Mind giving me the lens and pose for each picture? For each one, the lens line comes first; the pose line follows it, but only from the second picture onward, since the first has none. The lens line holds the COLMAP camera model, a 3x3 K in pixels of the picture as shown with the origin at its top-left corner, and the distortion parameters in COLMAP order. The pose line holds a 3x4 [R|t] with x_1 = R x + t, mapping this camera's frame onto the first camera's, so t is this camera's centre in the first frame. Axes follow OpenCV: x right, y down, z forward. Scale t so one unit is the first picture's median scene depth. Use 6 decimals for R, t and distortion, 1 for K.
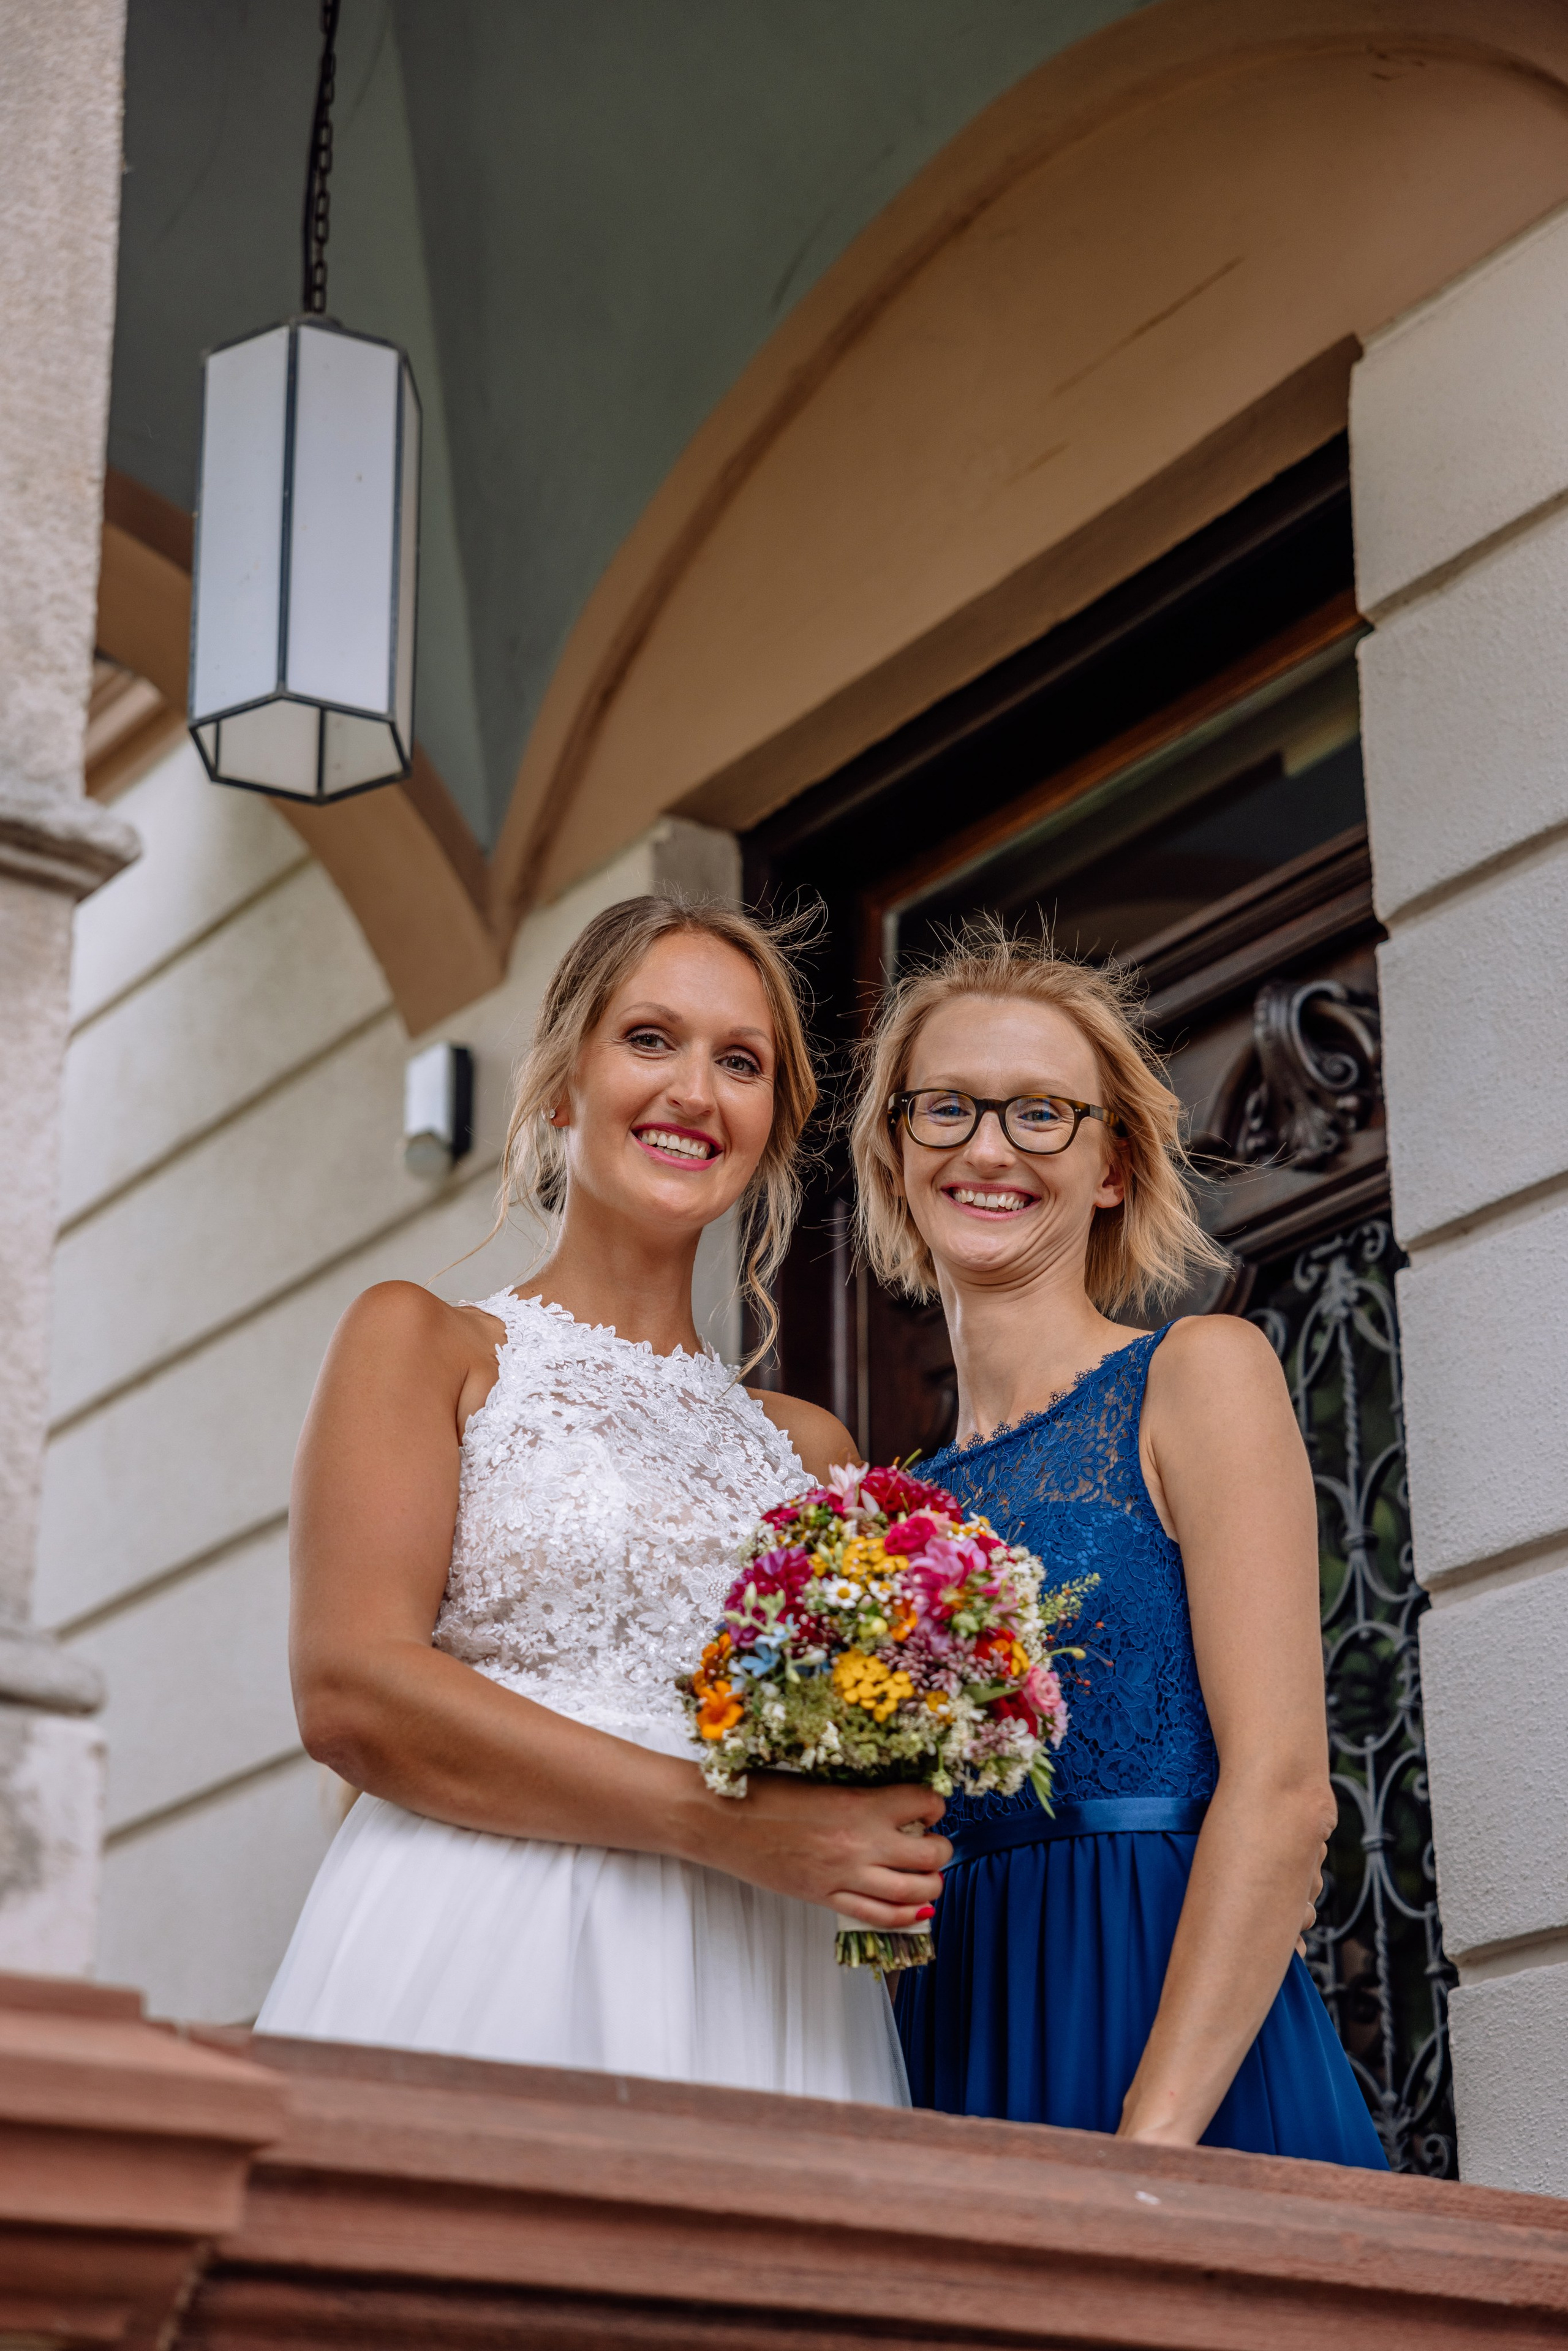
lens RADIAL K [[4407.7, 0, 784.0], [0, 4407.7, 1175.5], [0, 0, 1]] dist [0.252635, -0.052334]
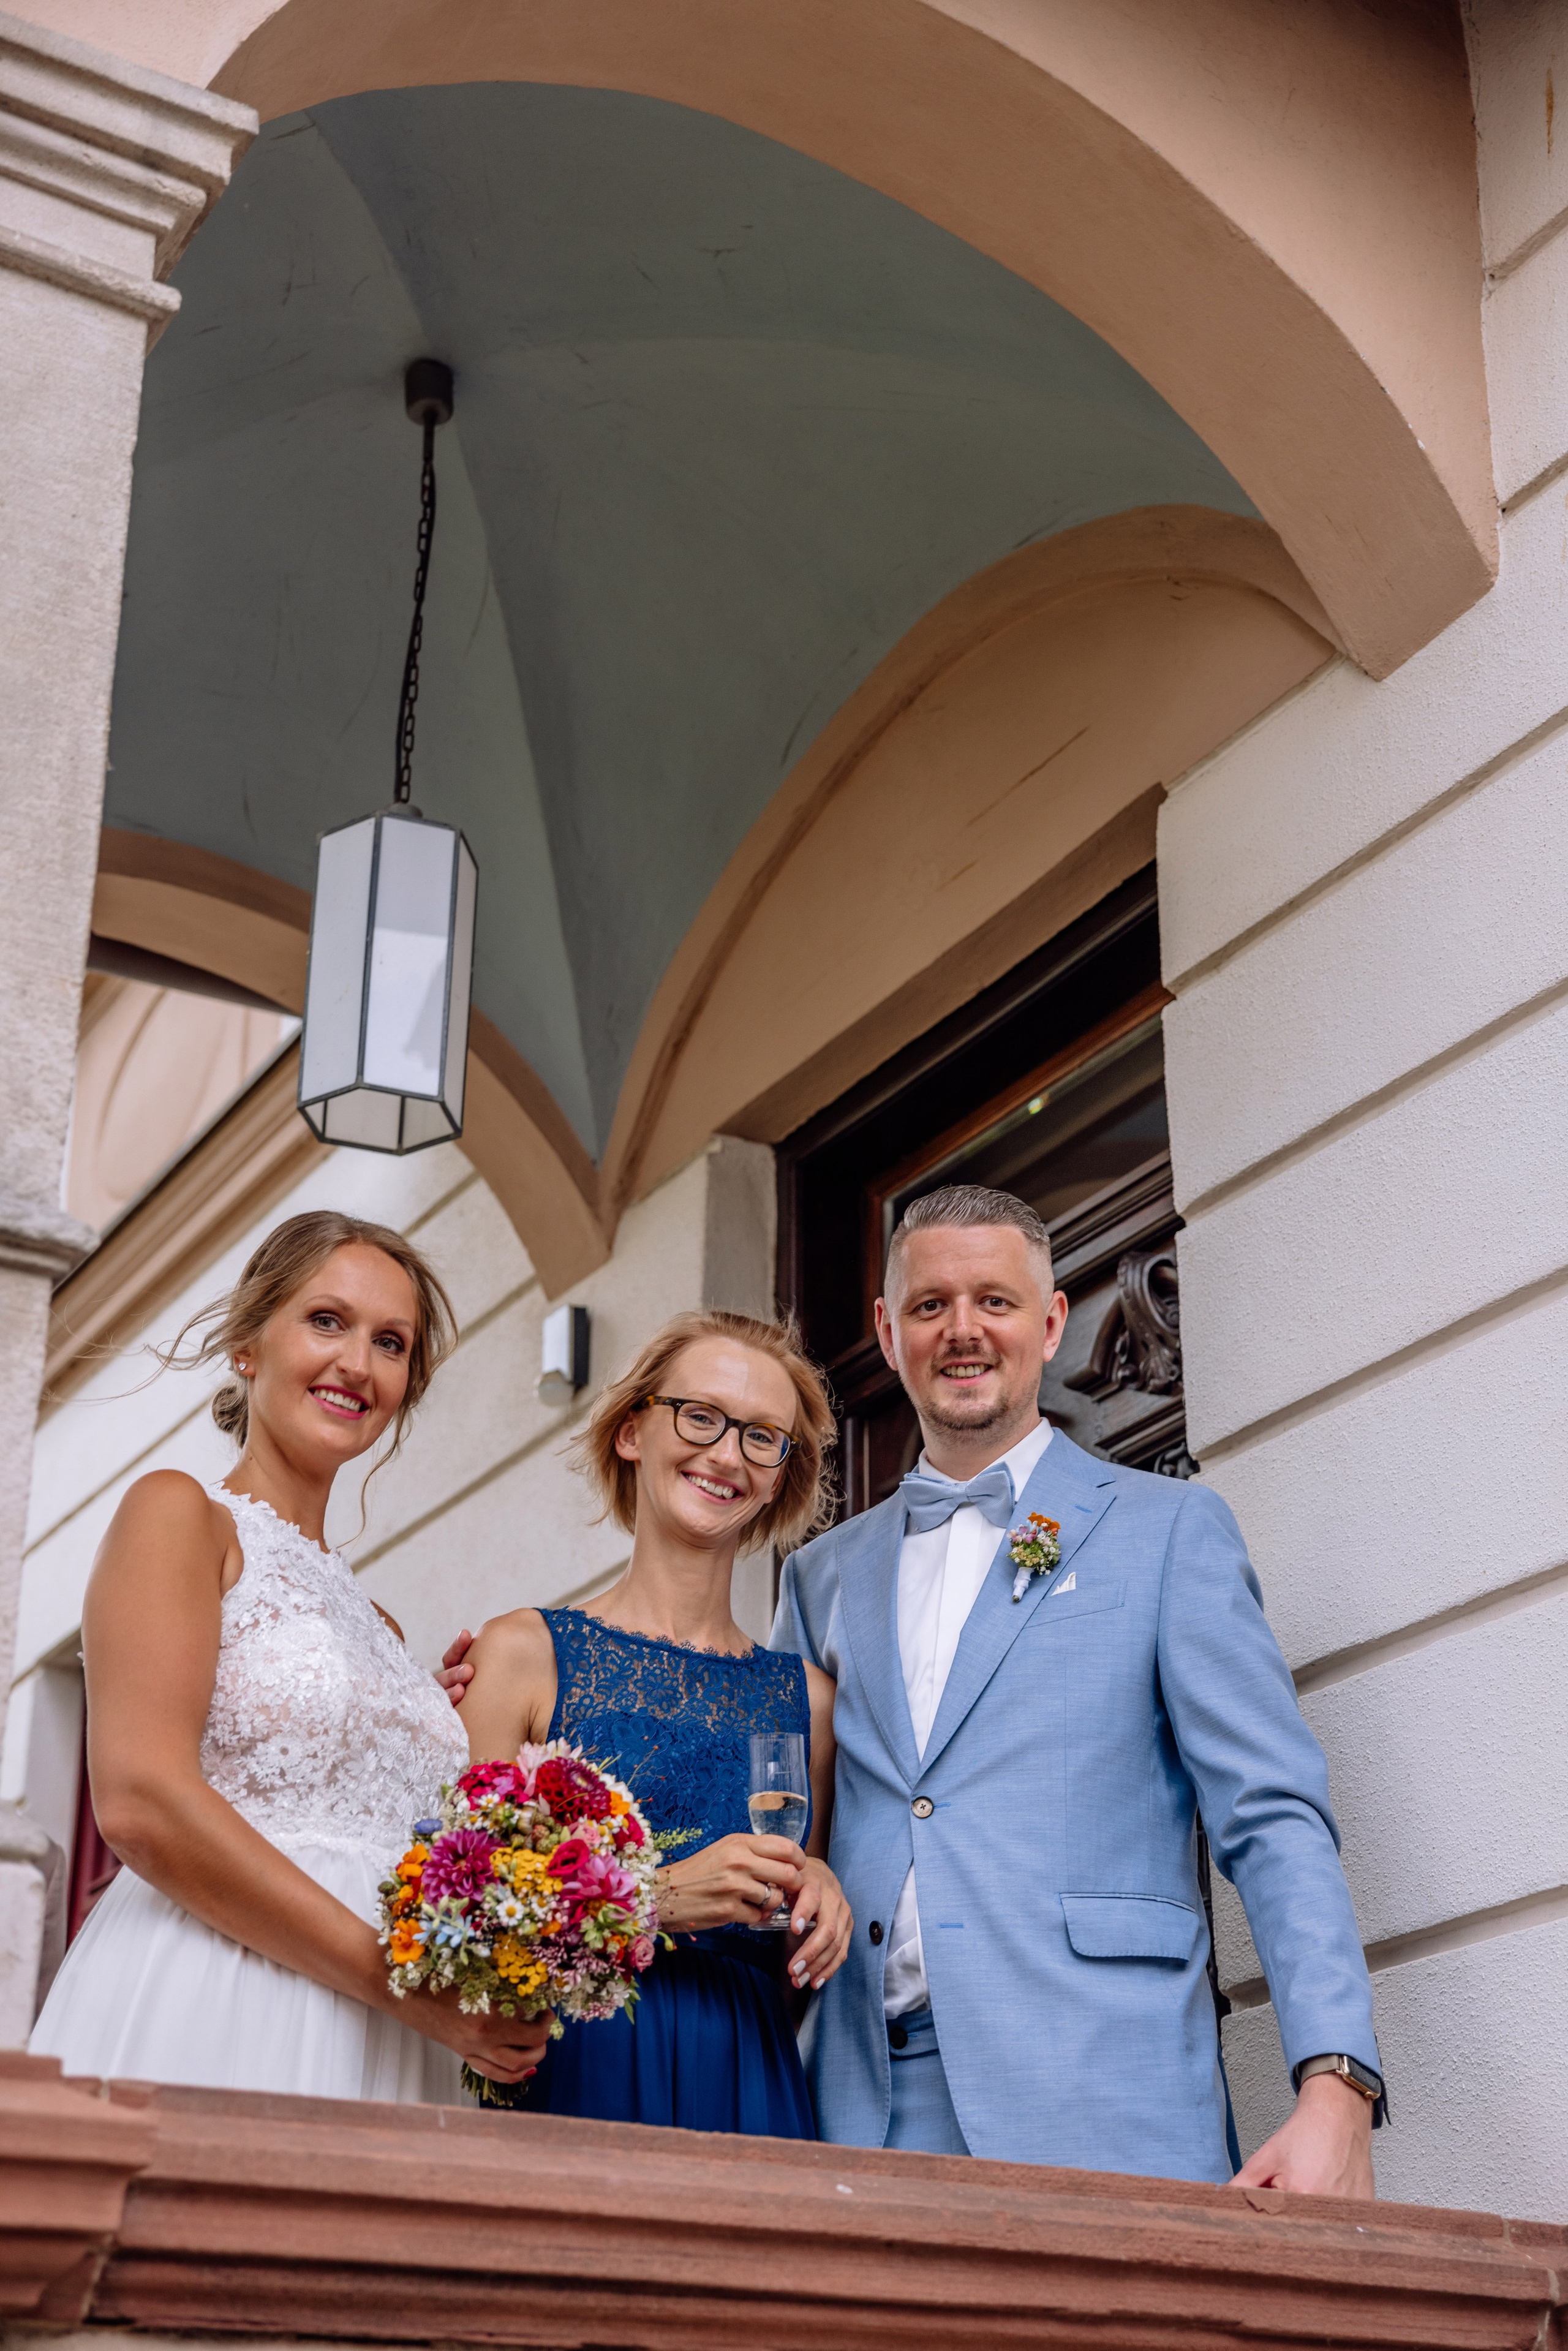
lens RADIAL K [[3417.8, 0, 784.0], [0, 3417.8, 1175.5], [0, 0, 1]] dist [0.131516, -0.026741]
pose [[0.996595, -0.031517, -0.076197, 0.151041], [0.027627, 0.998287, -0.051571, -0.029717], [0.077692, 0.049290, 0.995758, -0.082364]]
